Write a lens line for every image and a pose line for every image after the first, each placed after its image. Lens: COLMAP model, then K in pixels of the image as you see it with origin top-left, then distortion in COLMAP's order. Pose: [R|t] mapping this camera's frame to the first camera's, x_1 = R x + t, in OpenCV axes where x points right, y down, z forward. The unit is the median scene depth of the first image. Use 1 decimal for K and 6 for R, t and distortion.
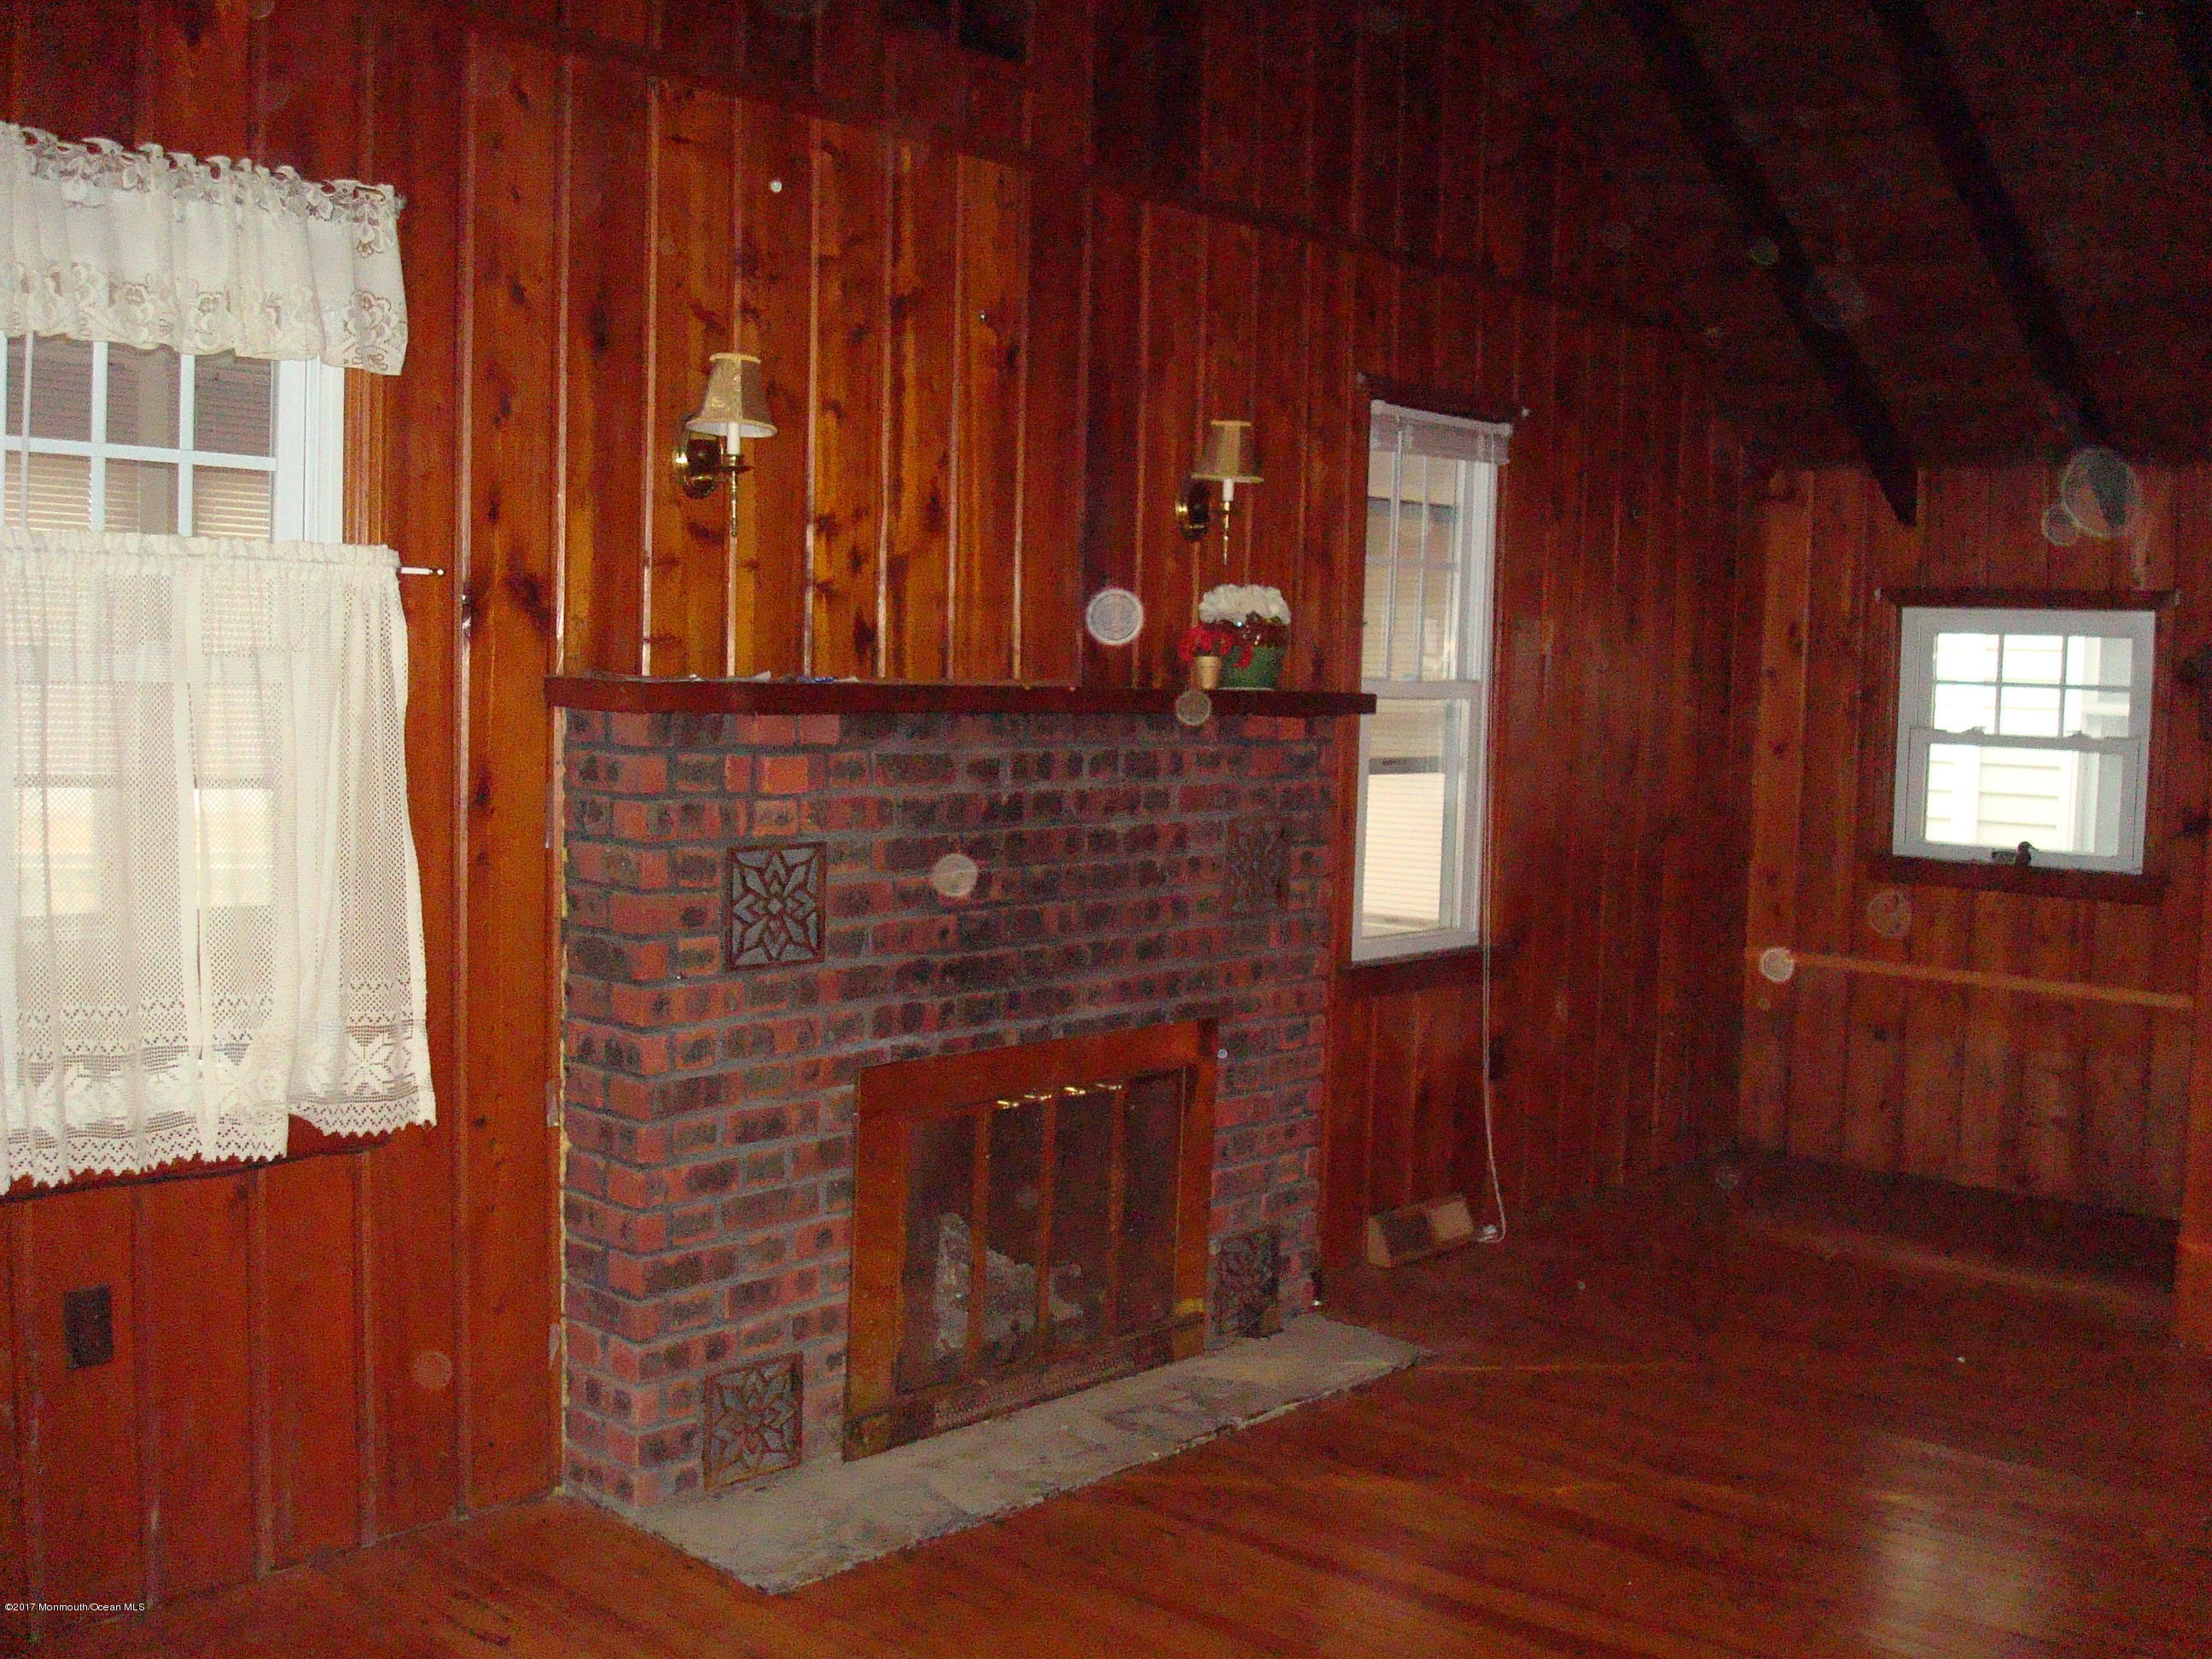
lens RADIAL K [[2326.7, 0, 1108.6], [0, 2326.7, 826.3], [0, 0, 1]] dist [-0.080355, -0.044523]
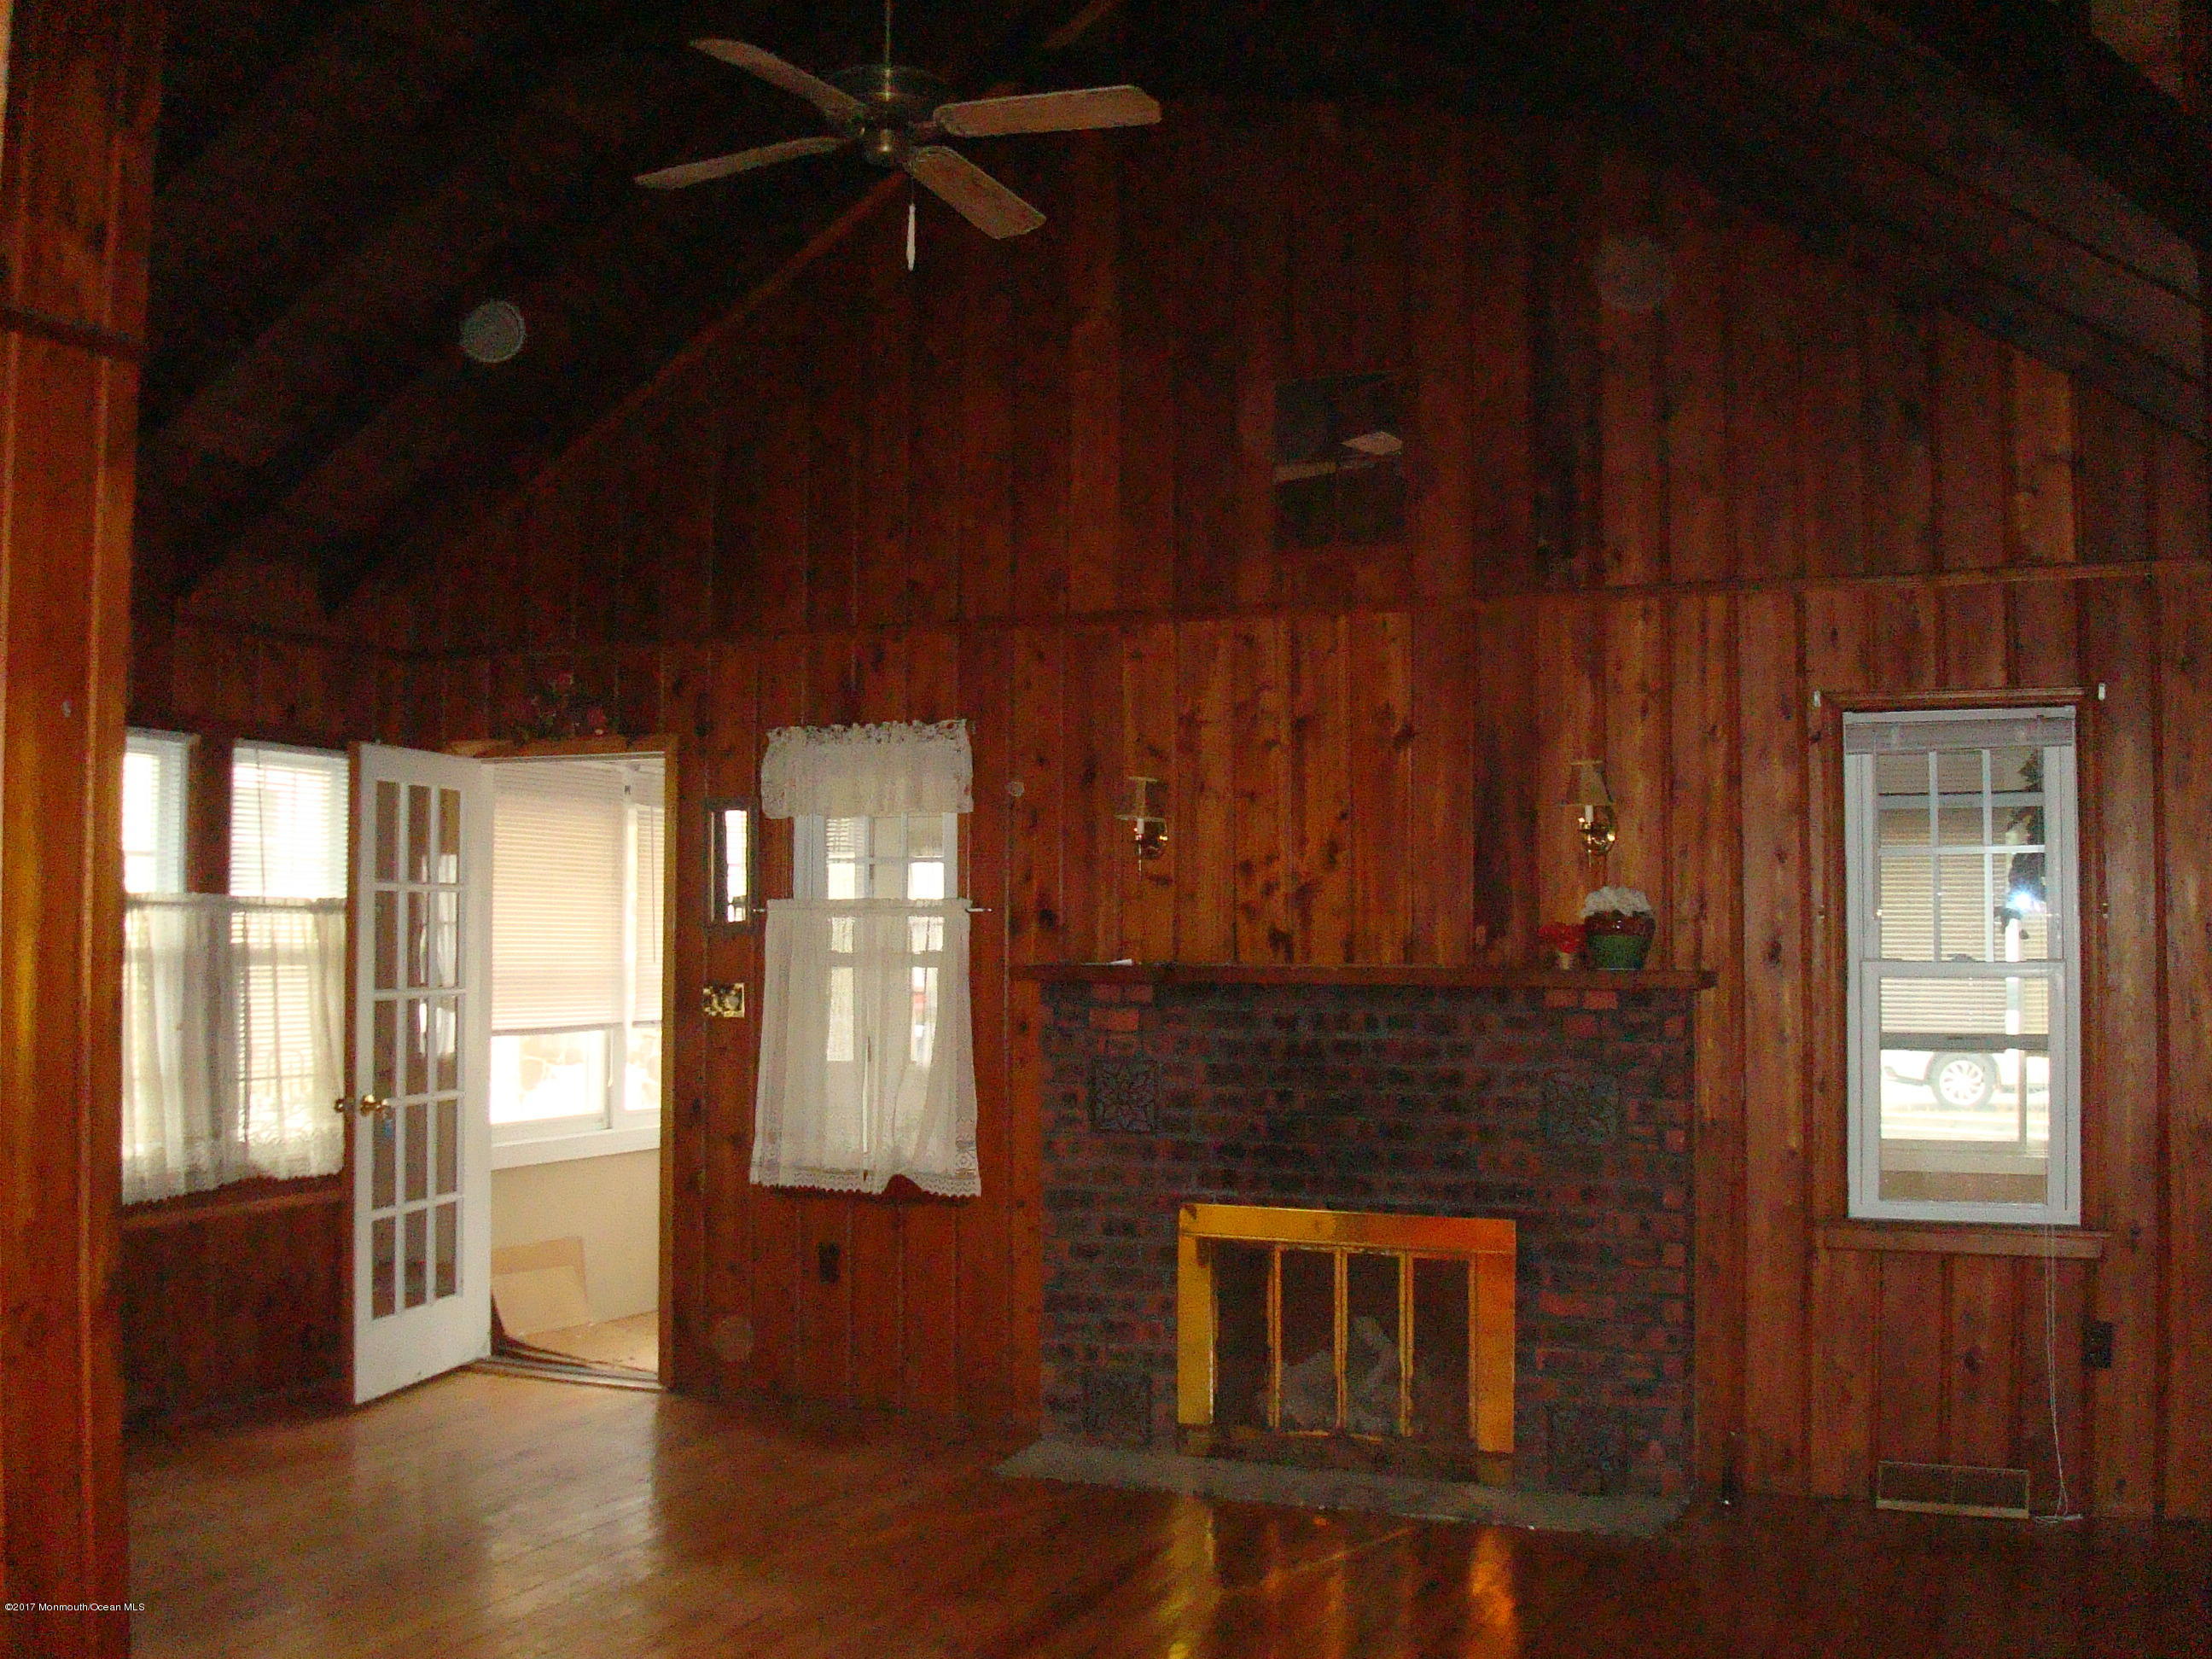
lens RADIAL K [[2326.7, 0, 1108.6], [0, 2326.7, 826.3], [0, 0, 1]] dist [-0.080355, -0.044523]
pose [[0.313584, -0.069941, -0.946981, 1.360160], [-0.062875, 0.993566, -0.094202, -0.001413], [0.947476, 0.089082, 0.307169, 0.412521]]
